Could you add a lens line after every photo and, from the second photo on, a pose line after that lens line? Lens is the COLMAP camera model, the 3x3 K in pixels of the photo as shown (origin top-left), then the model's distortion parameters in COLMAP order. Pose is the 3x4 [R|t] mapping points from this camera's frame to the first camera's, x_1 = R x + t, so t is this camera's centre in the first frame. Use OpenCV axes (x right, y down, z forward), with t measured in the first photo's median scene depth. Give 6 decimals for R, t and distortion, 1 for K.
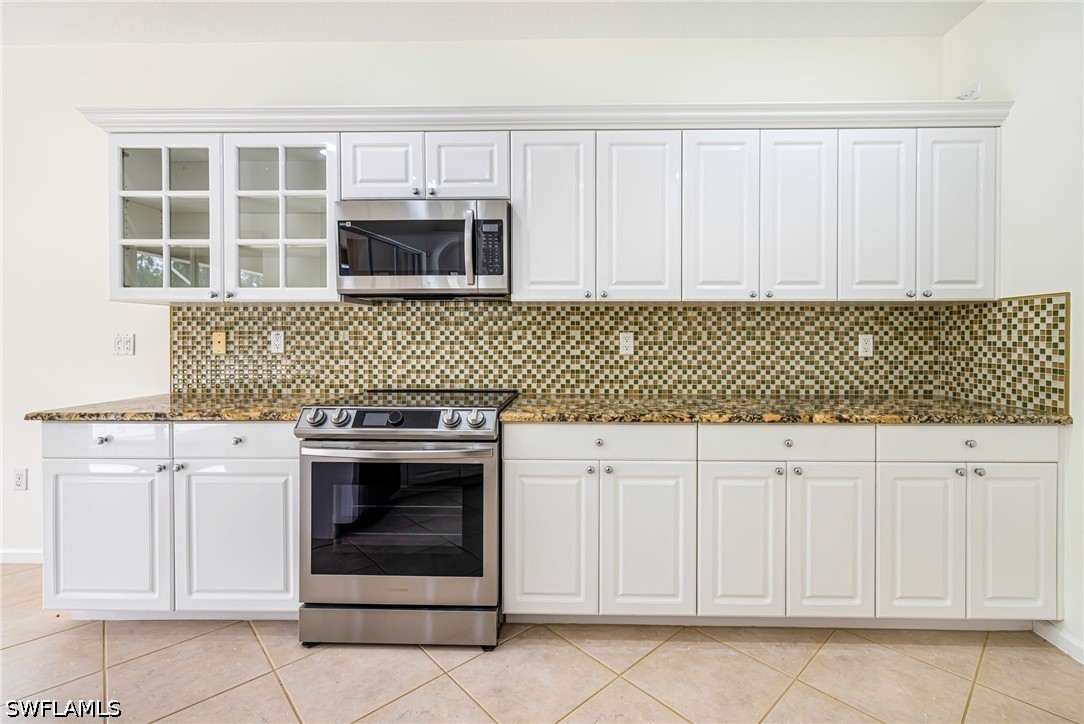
lens RADIAL K [[483.5, 0, 564.6], [0, 483.5, 339.6], [0, 0, 1]] dist [0.003744, -0.002109]
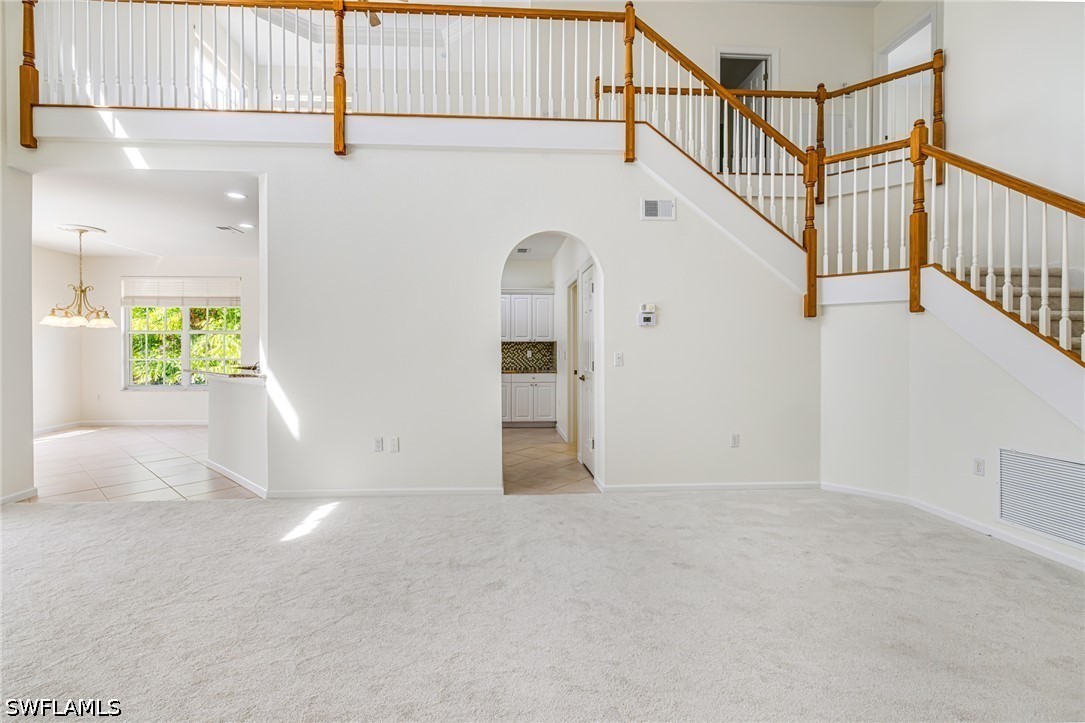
lens RADIAL K [[483.9, 0, 528.7], [0, 483.9, 348.4], [0, 0, 1]] dist [0.003744, -0.002109]
pose [[0.997538, 0.001015, 0.070122, 0.376361], [-0.000562, 0.999979, -0.006479, -0.004808], [-0.070127, 0.006424, 0.997517, -2.274533]]
